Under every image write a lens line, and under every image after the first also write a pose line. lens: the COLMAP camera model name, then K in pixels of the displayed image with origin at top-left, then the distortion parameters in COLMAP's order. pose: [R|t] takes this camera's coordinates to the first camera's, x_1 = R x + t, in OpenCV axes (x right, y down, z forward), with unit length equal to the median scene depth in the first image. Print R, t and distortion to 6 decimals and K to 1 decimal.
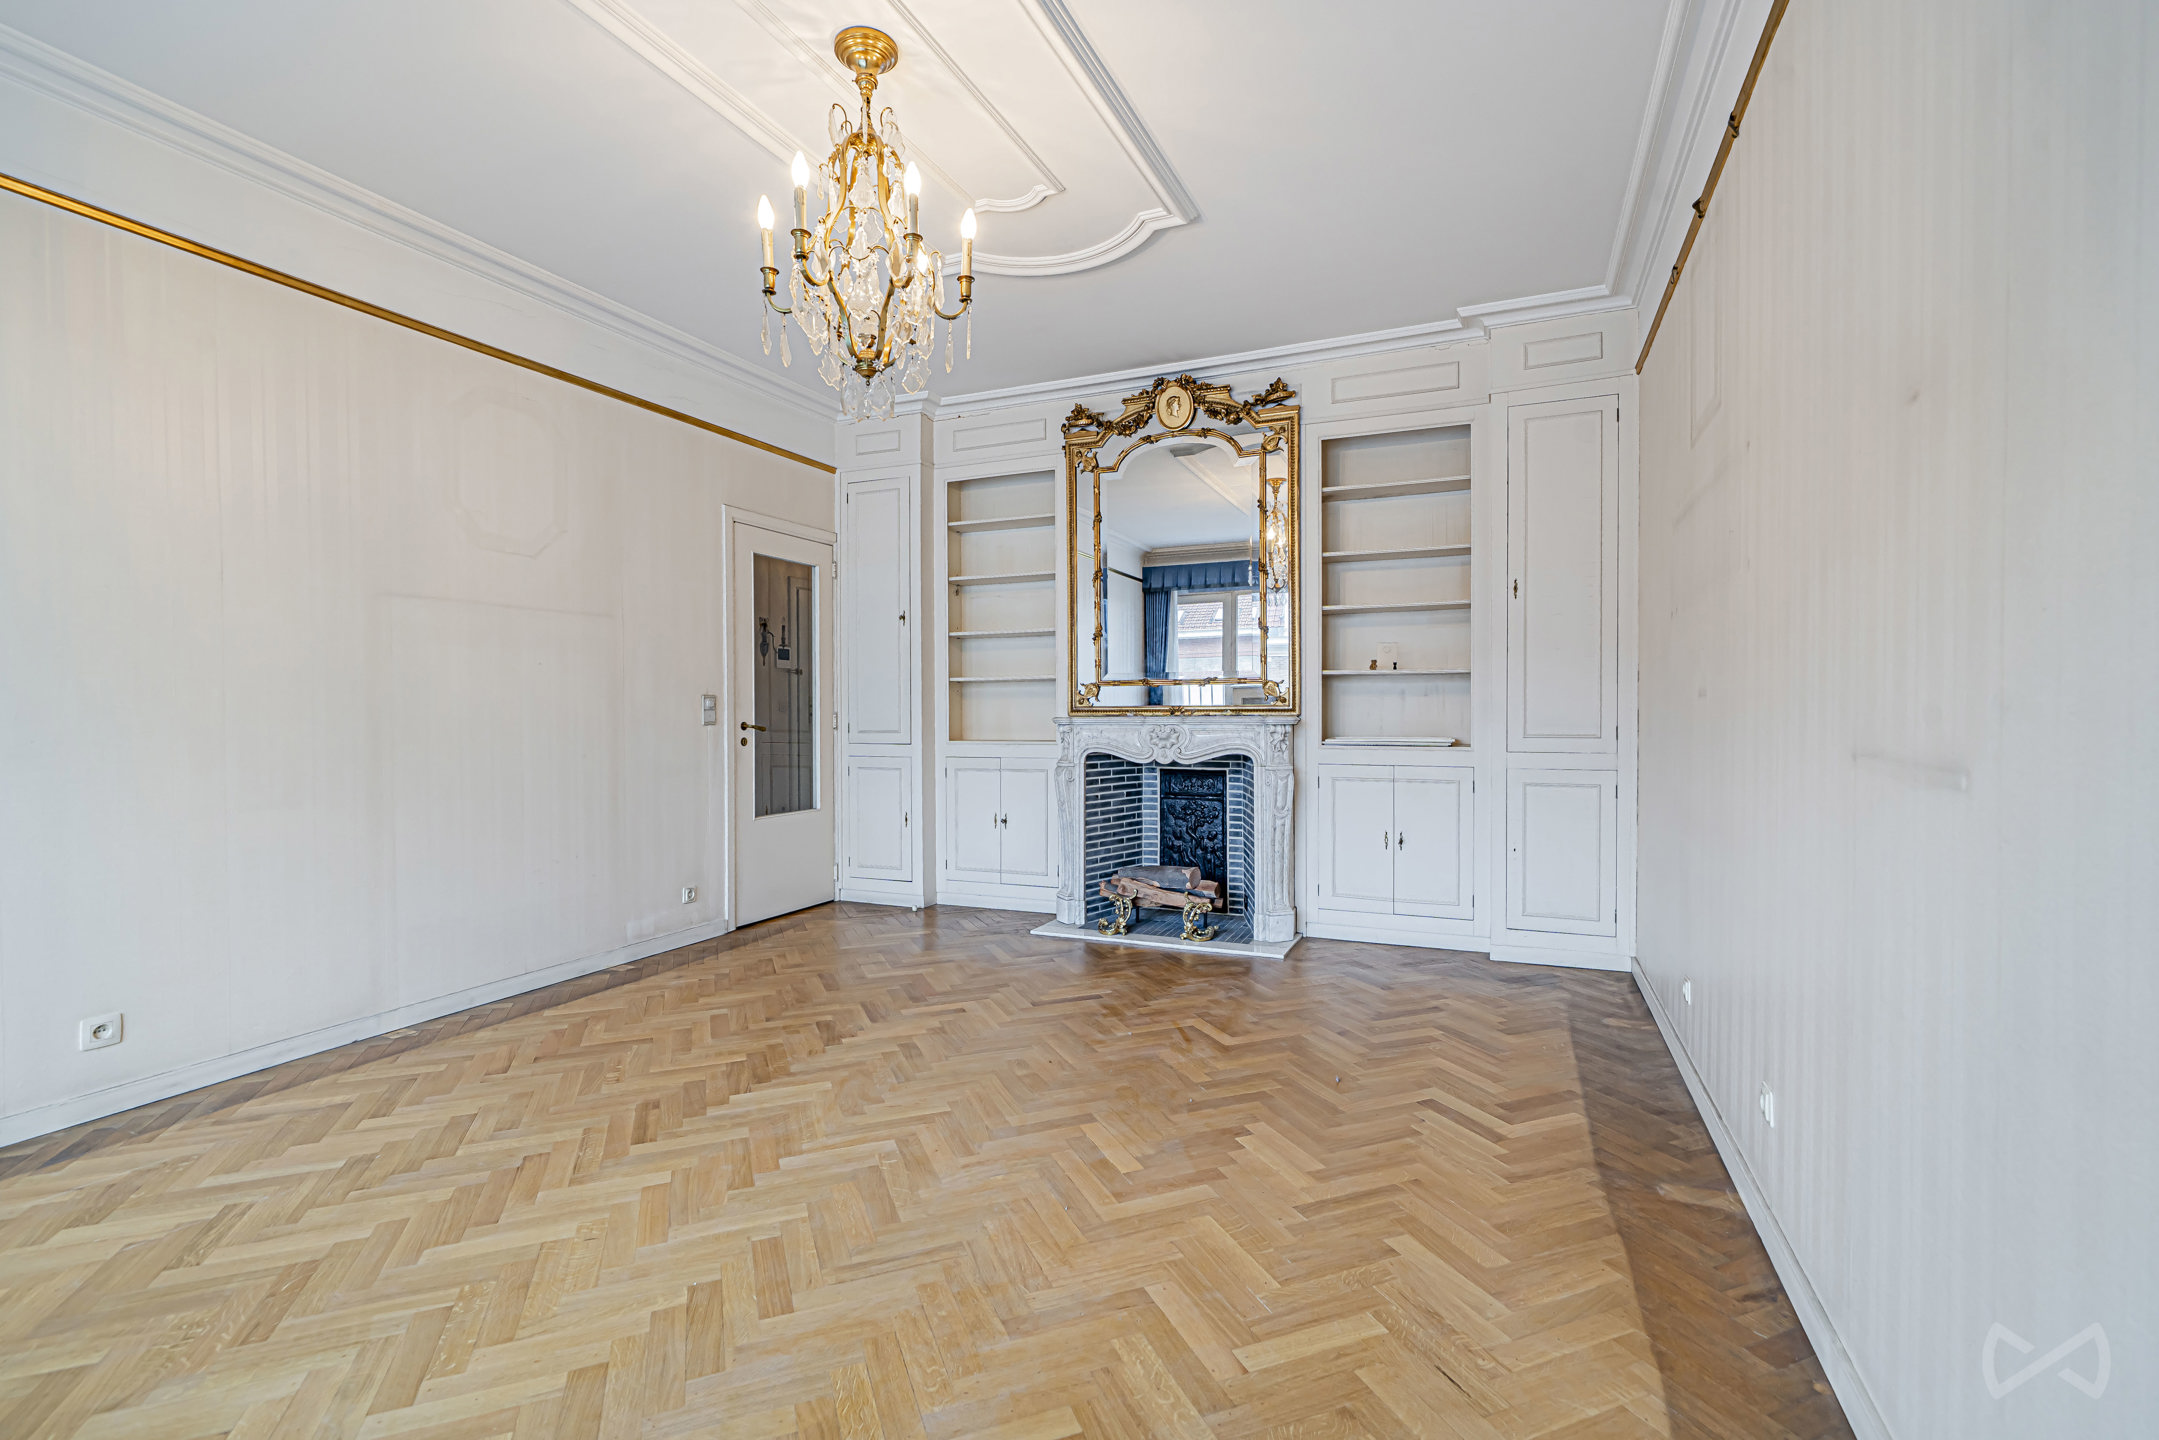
lens RADIAL K [[963.9, 0, 1077.5], [0, 963.9, 716.7], [0, 0, 1]] dist [-0.000185, -0.000015]
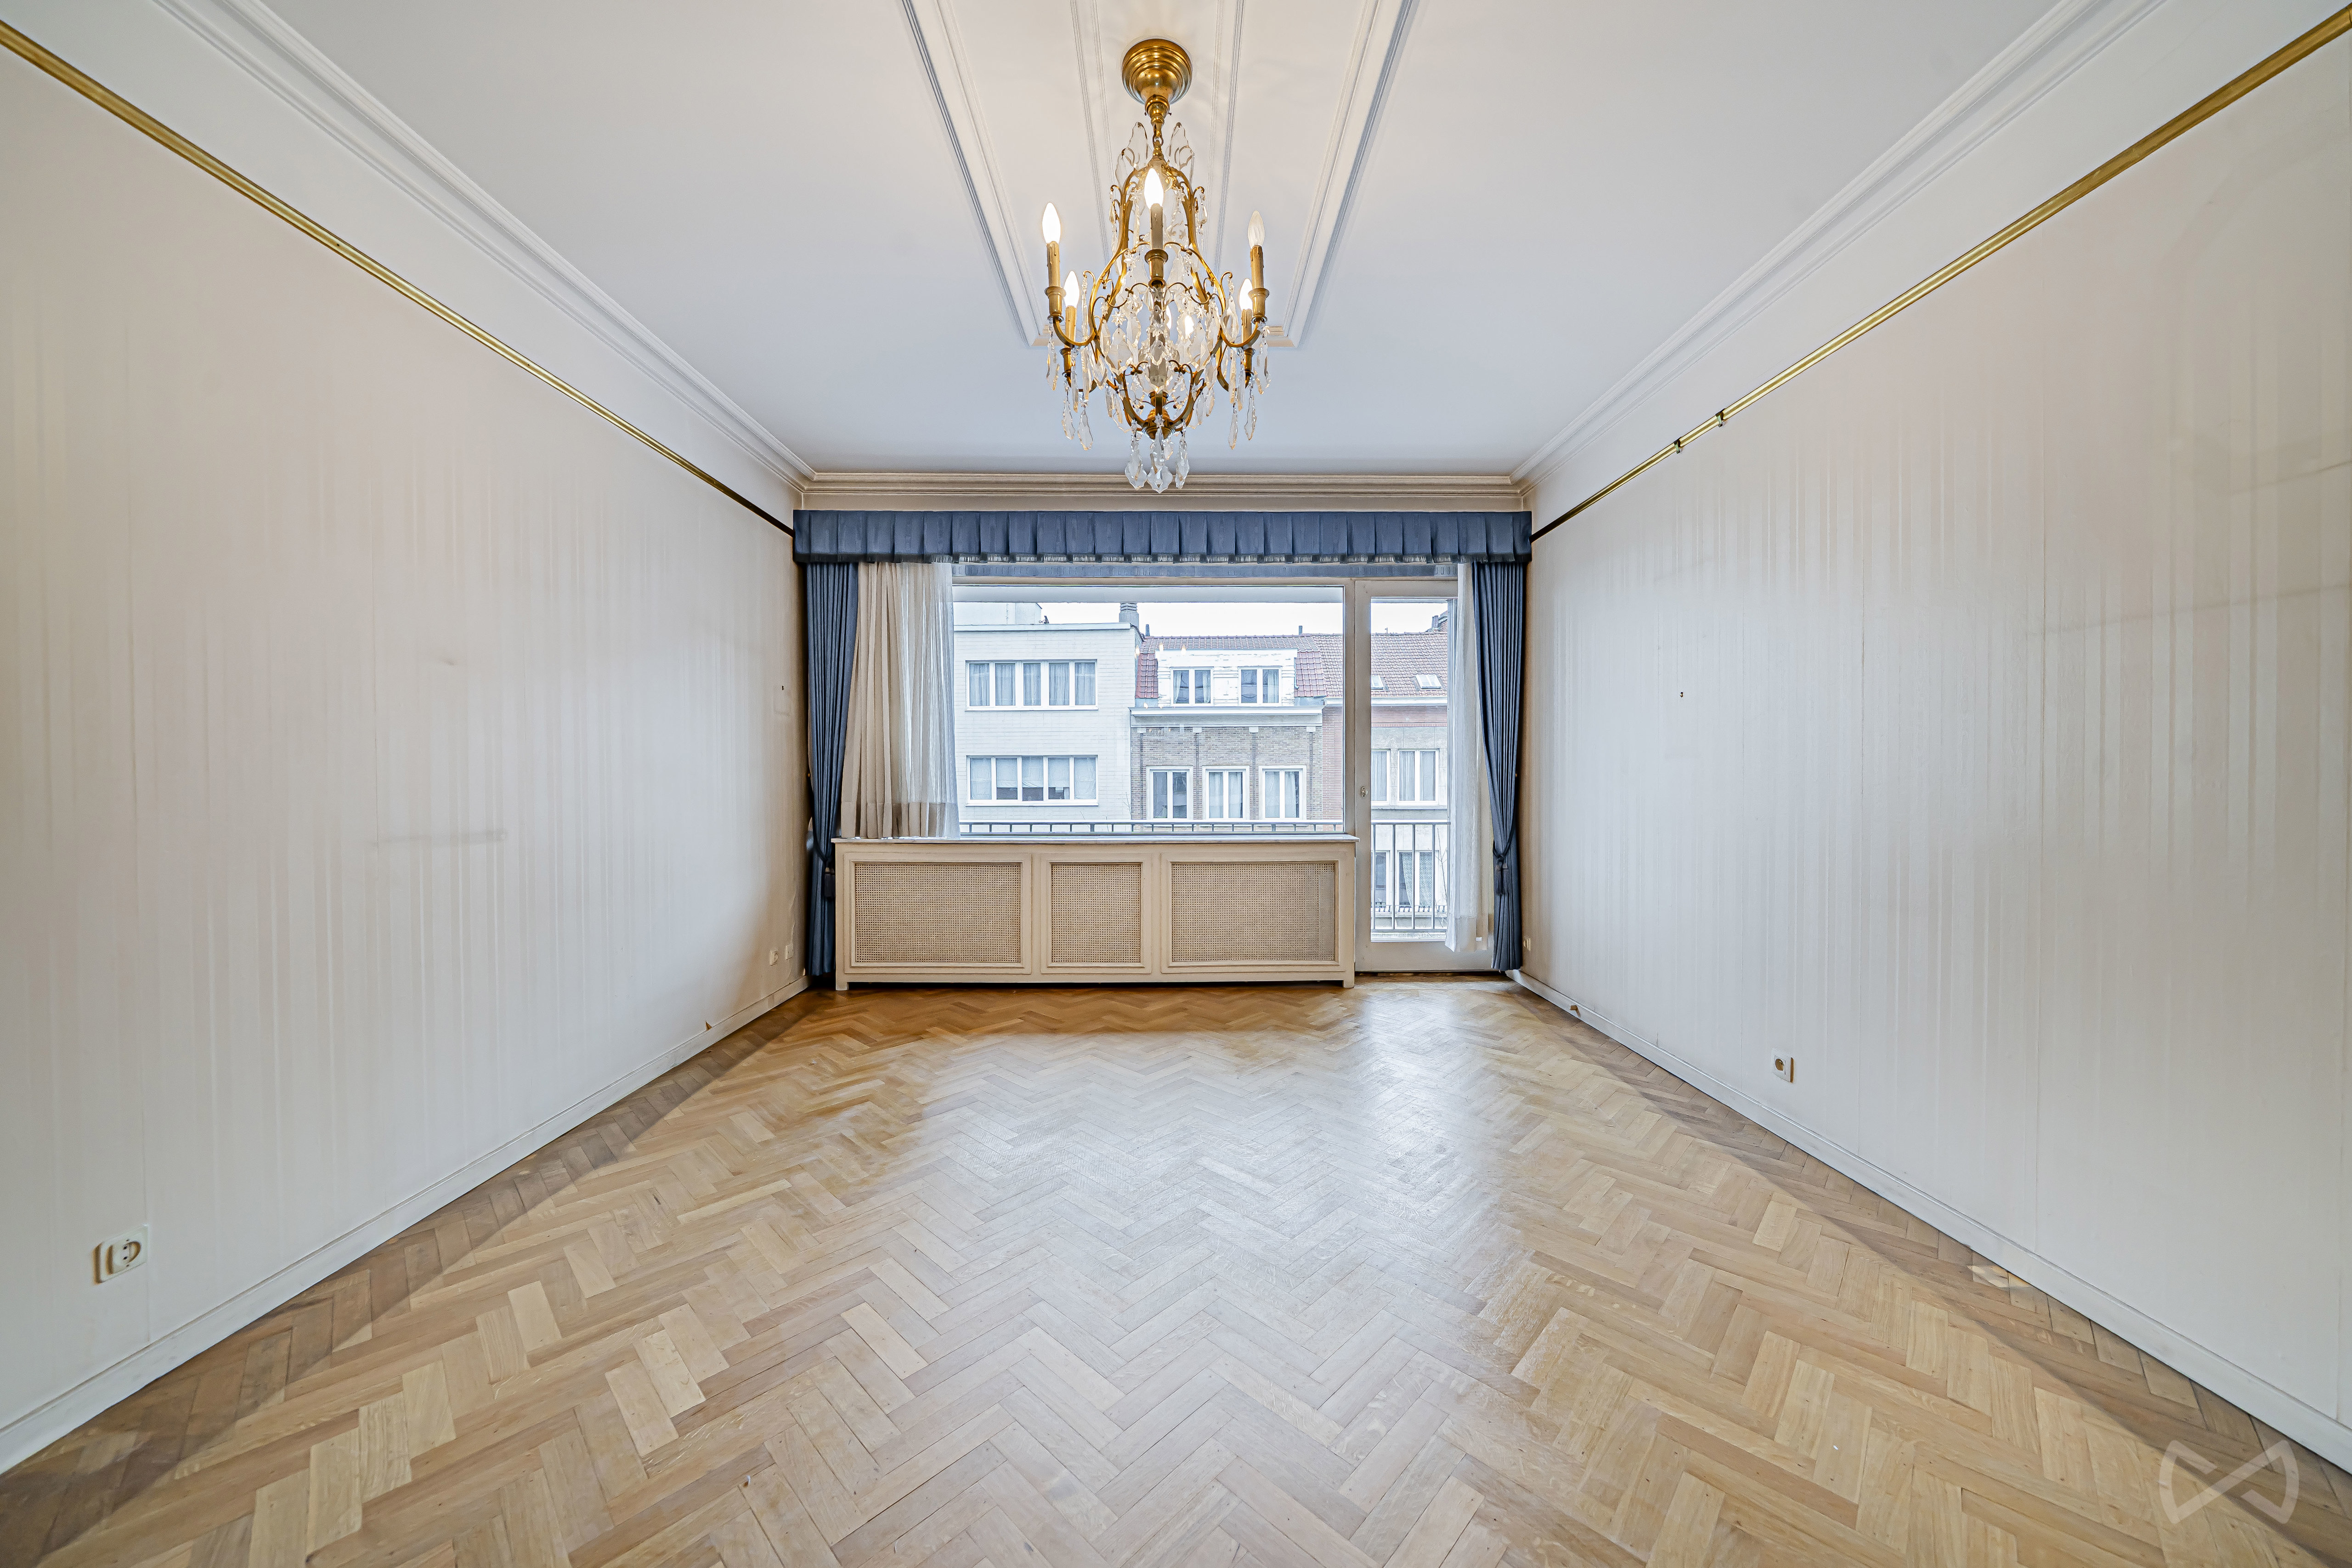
lens RADIAL K [[810.9, 0, 1171.1], [0, 810.9, 774.3], [0, 0, 1]] dist [-0.004304, -0.000695]
pose [[-0.914888, 0.010298, -0.403577, 0.079870], [0.006170, 0.999915, 0.011528, -0.049996], [0.403661, 0.008057, -0.914873, 1.690674]]
